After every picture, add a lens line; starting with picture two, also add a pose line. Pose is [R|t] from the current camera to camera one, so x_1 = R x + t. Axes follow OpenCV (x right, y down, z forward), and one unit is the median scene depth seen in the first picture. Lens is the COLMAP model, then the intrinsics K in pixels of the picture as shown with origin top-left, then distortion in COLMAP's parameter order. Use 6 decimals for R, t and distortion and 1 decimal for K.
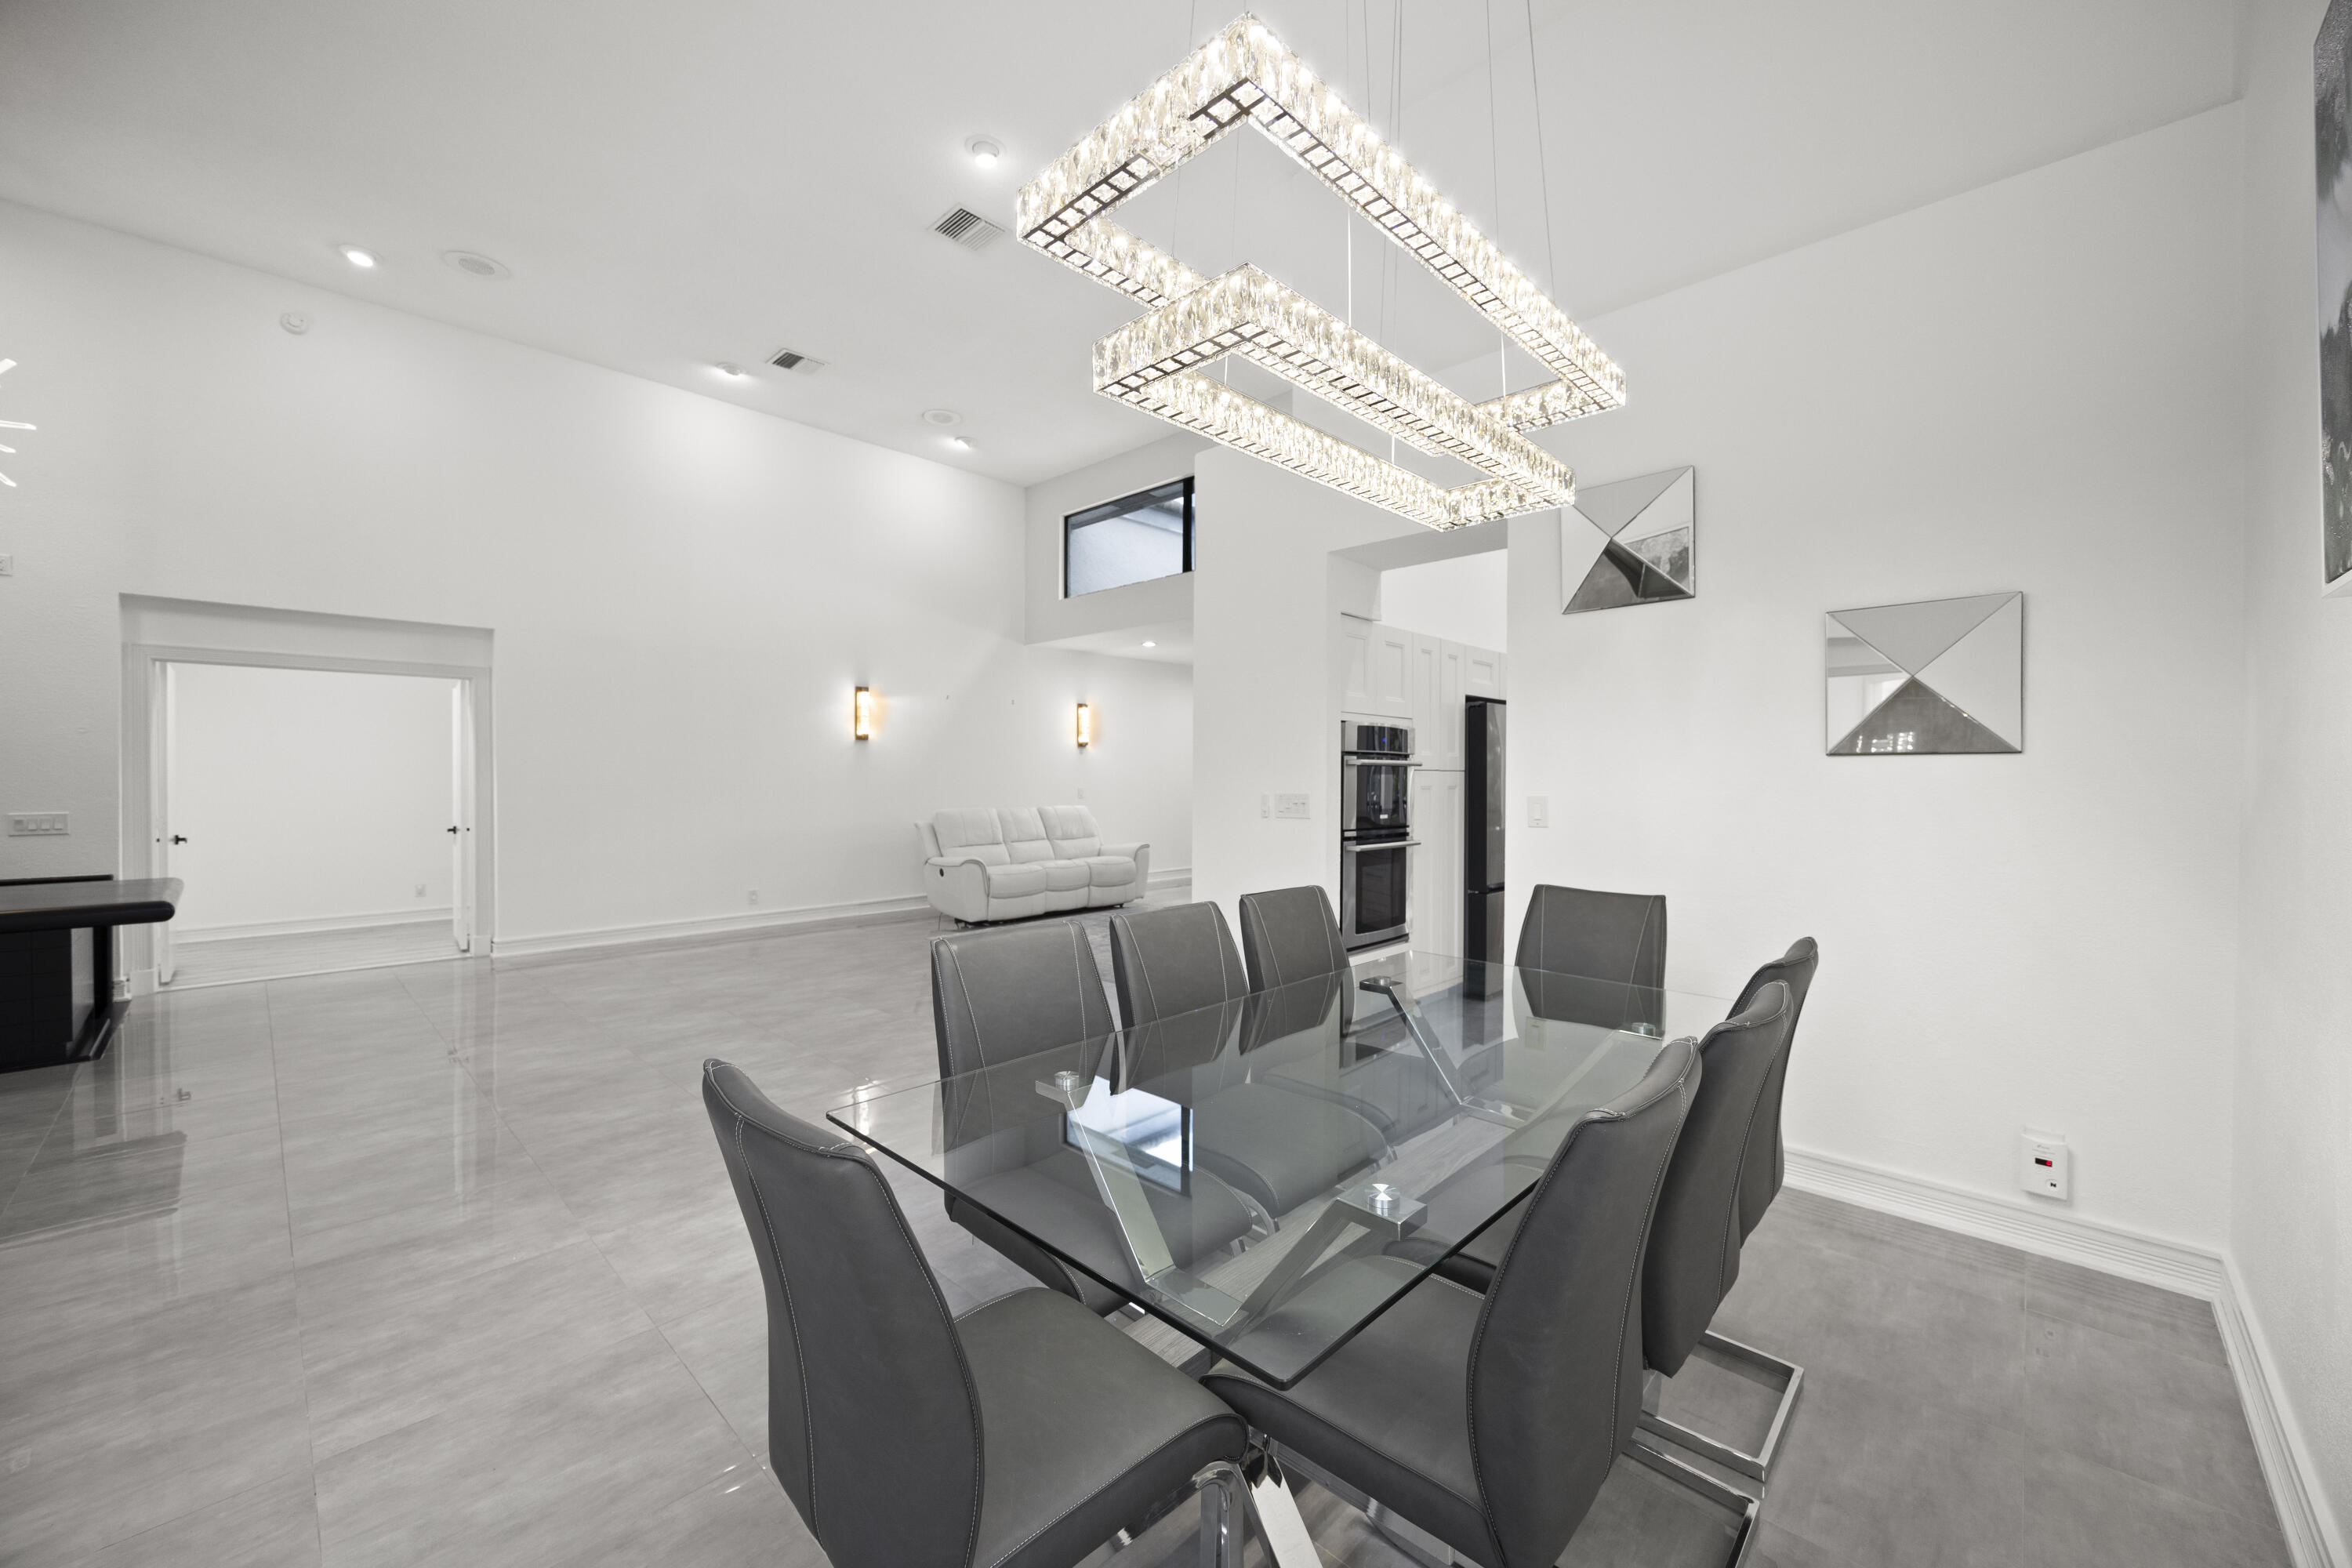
lens RADIAL K [[904.9, 0, 1164.3], [0, 904.9, 786.0], [0, 0, 1]] dist [-0.003494, 0.000967]
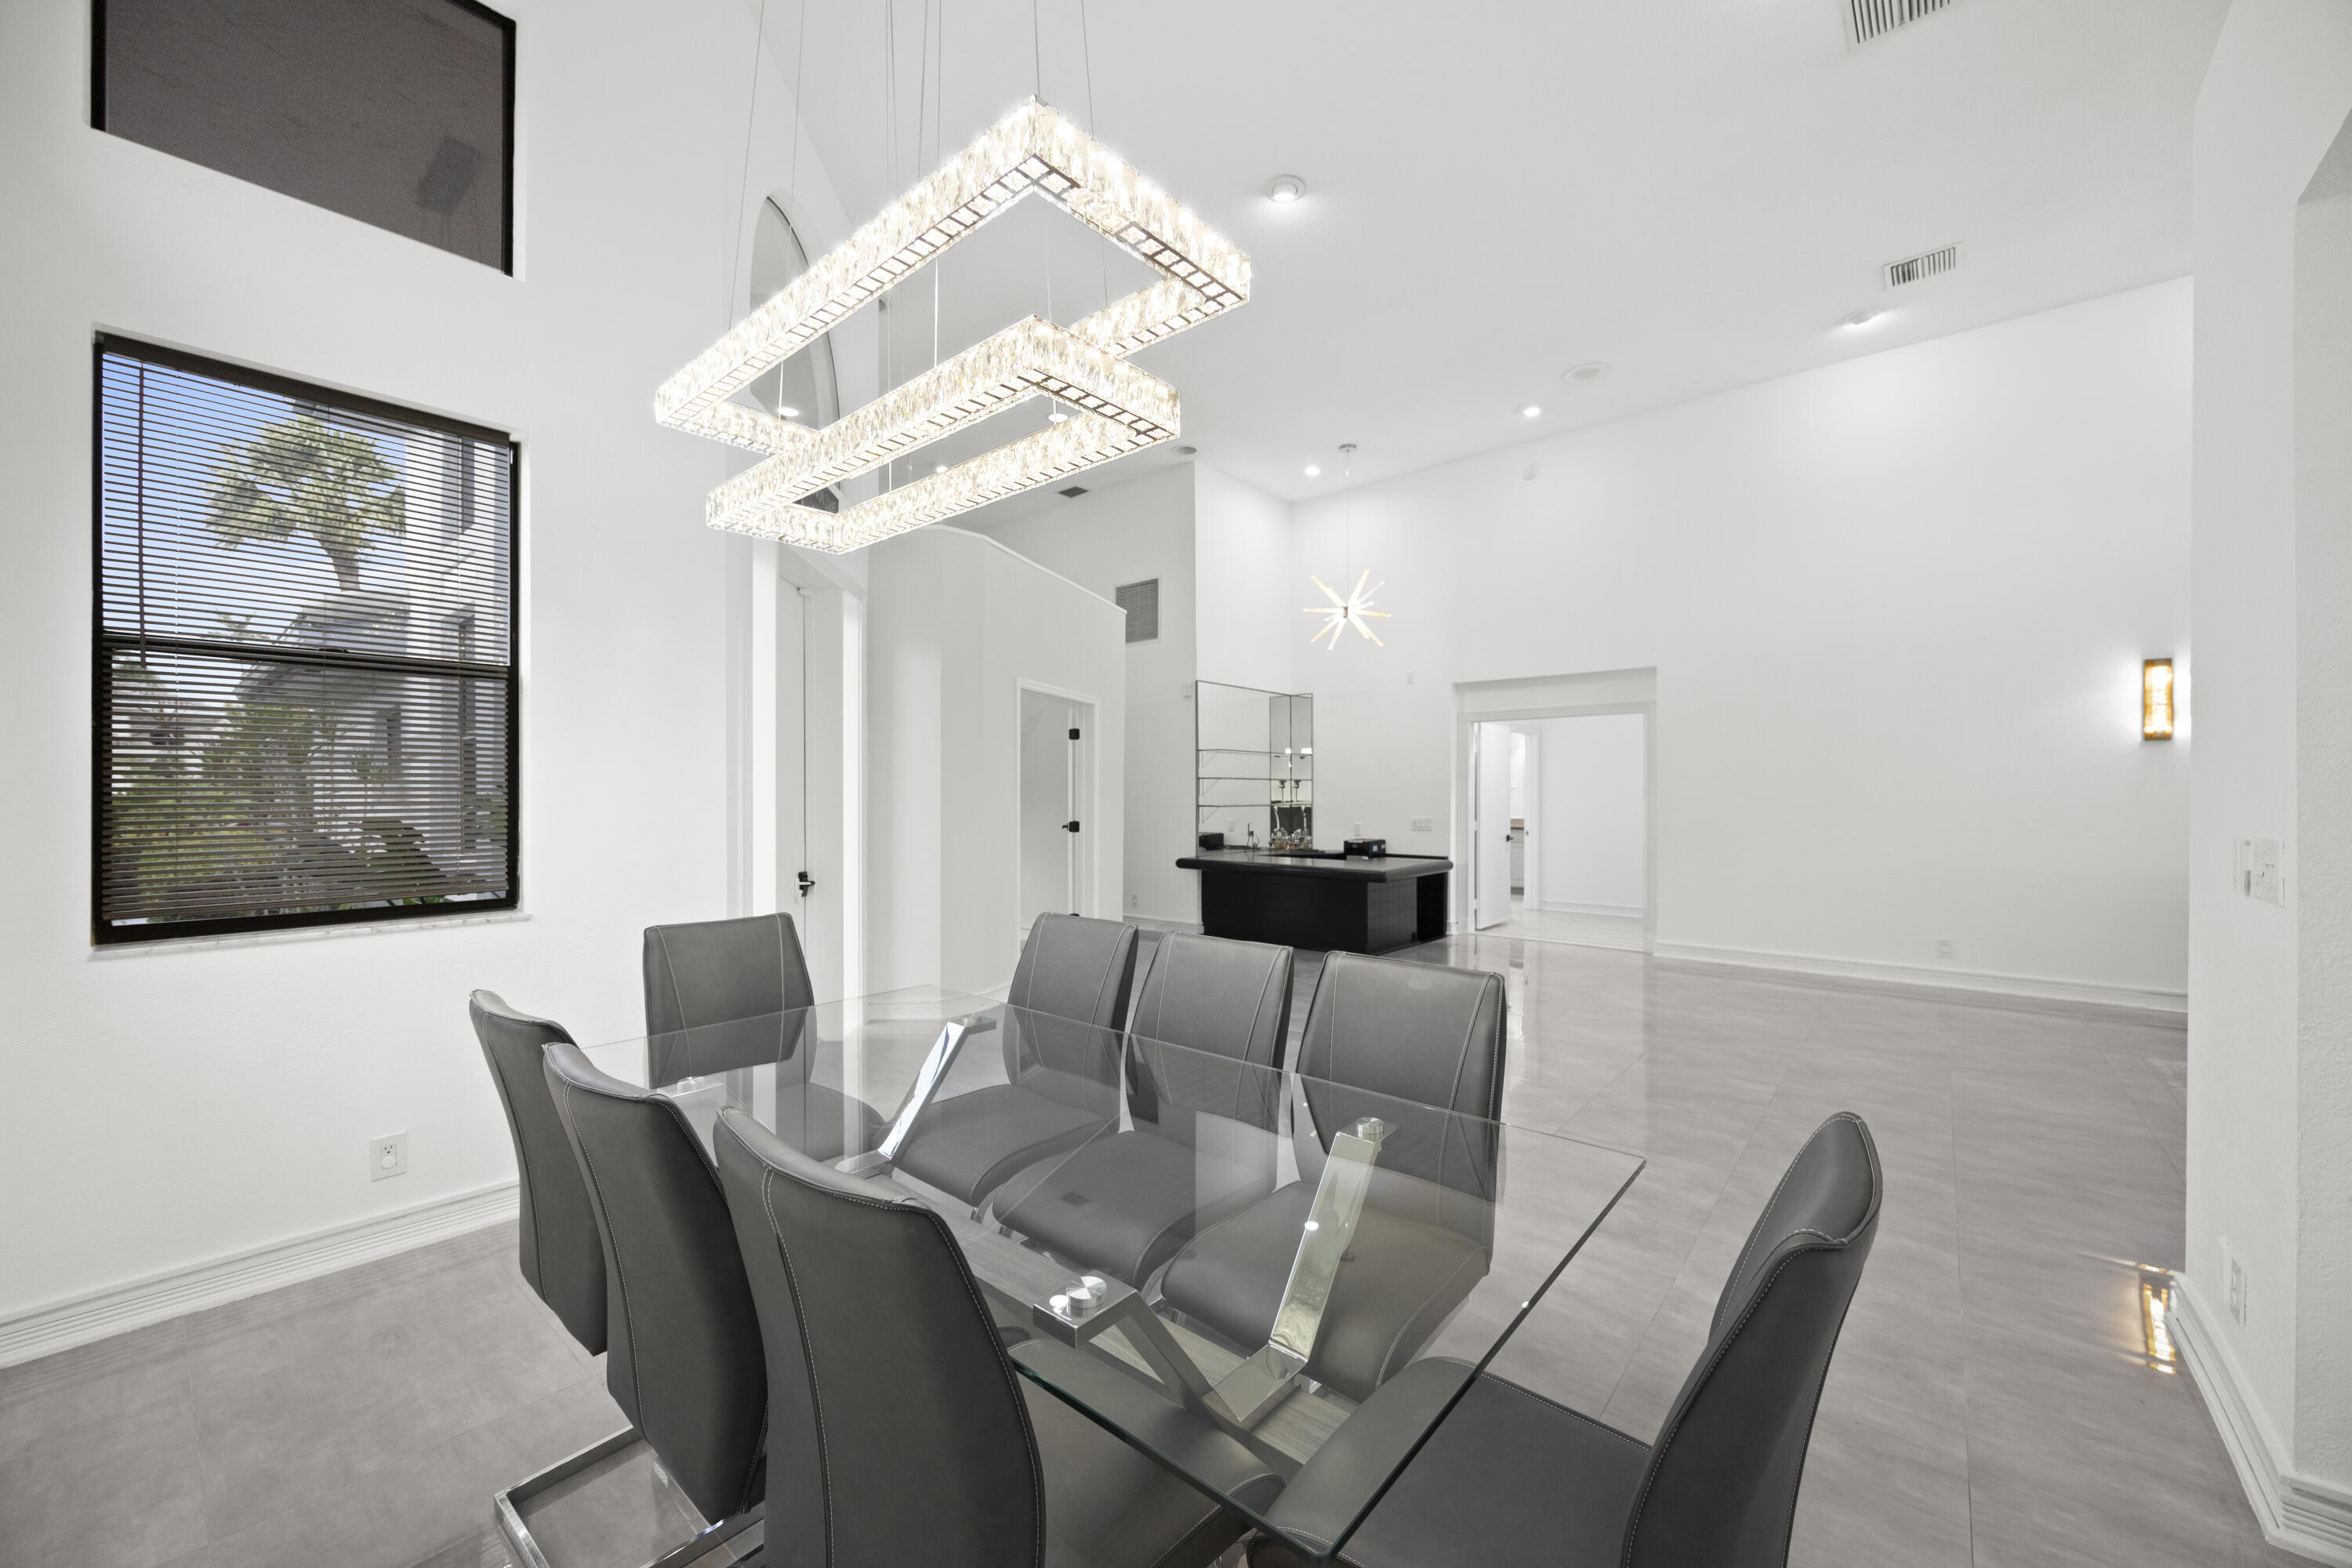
lens RADIAL K [[904.9, 0, 1173.8], [0, 904.9, 790.9], [0, 0, 1]] dist [-0.003494, 0.000967]
pose [[0.054510, -0.005859, -0.998496, 0.331407], [-0.009803, 0.999931, -0.006402, -0.004049], [0.998465, 0.010138, 0.054449, 0.313266]]
